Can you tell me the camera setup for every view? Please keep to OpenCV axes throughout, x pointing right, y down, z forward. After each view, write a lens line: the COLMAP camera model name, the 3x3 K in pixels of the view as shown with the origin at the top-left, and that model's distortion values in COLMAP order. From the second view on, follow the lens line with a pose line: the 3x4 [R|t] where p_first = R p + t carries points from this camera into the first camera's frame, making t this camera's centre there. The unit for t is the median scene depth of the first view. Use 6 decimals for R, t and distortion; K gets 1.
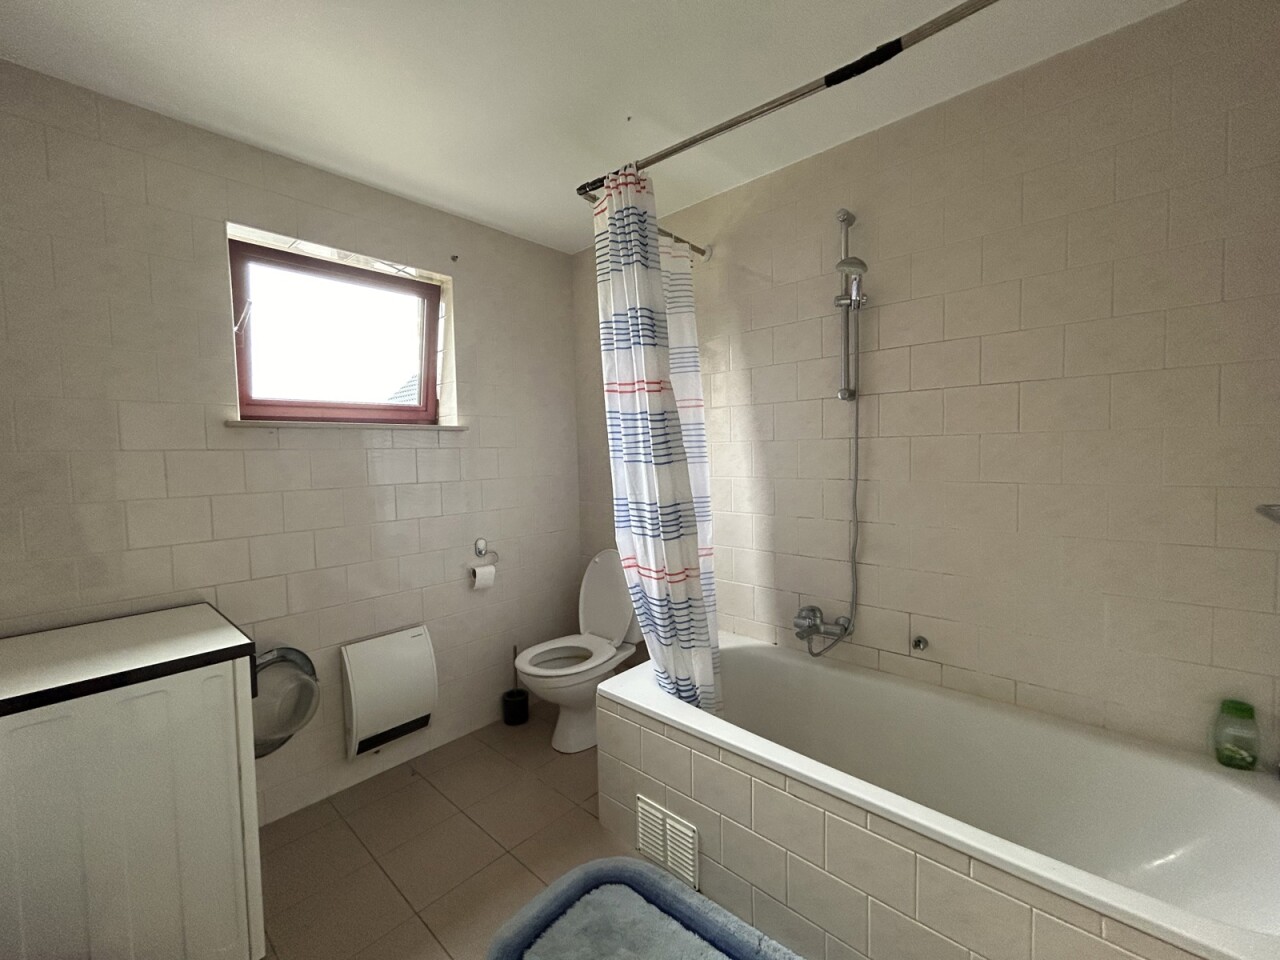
lens RADIAL K [[519.2, 0, 637.2], [0, 519.2, 476.8], [0, 0, 1]] dist [-0.003155, 0.002866]
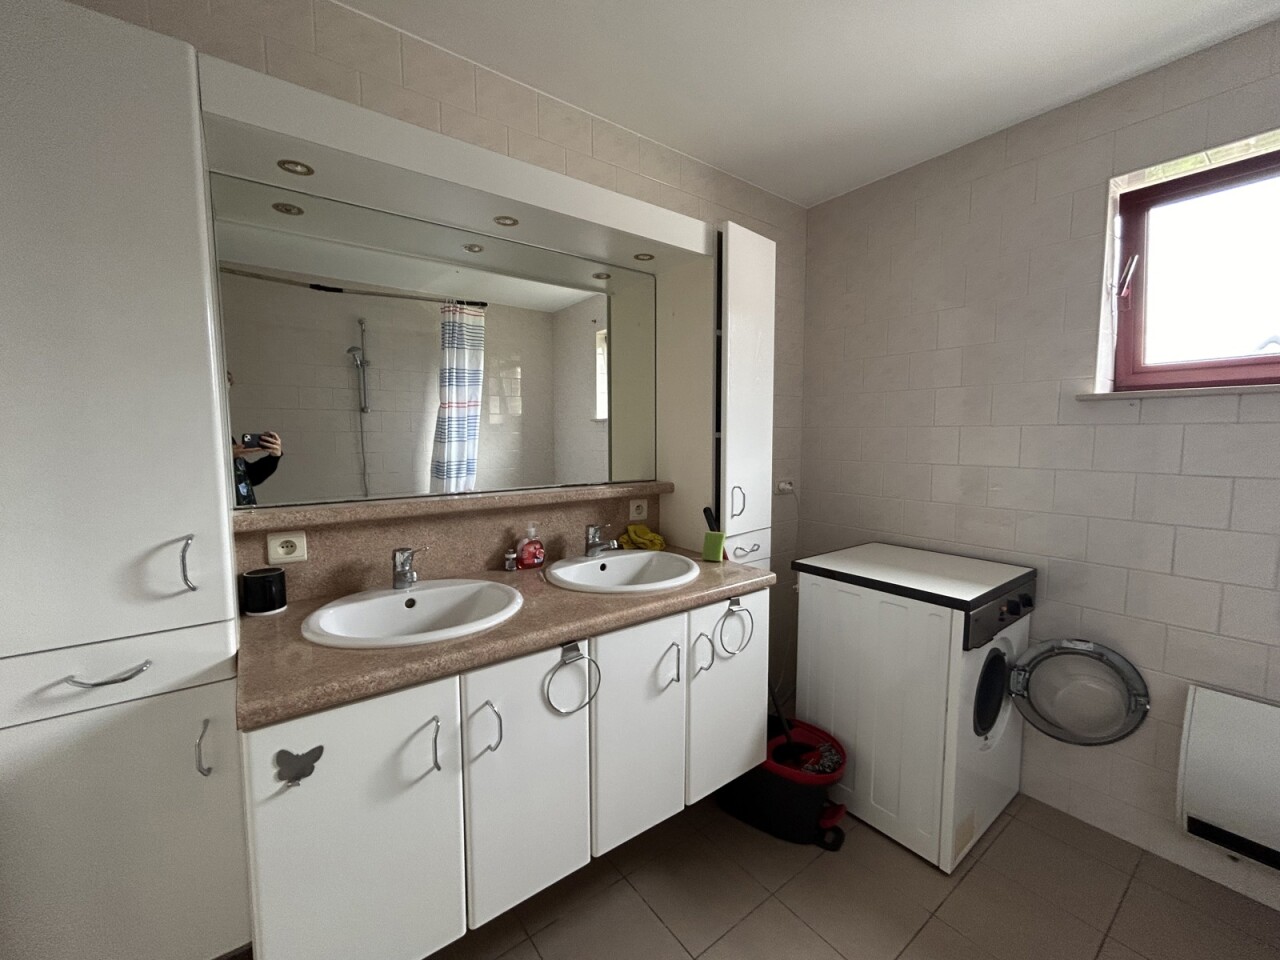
lens RADIAL K [[519.2, 0, 637.2], [0, 519.2, 476.8], [0, 0, 1]] dist [-0.003155, 0.002866]
pose [[-0.176270, 0.100909, -0.979156, 0.310501], [-0.044693, 0.992885, 0.110370, -0.023794], [0.983327, 0.063216, -0.170506, 0.336158]]
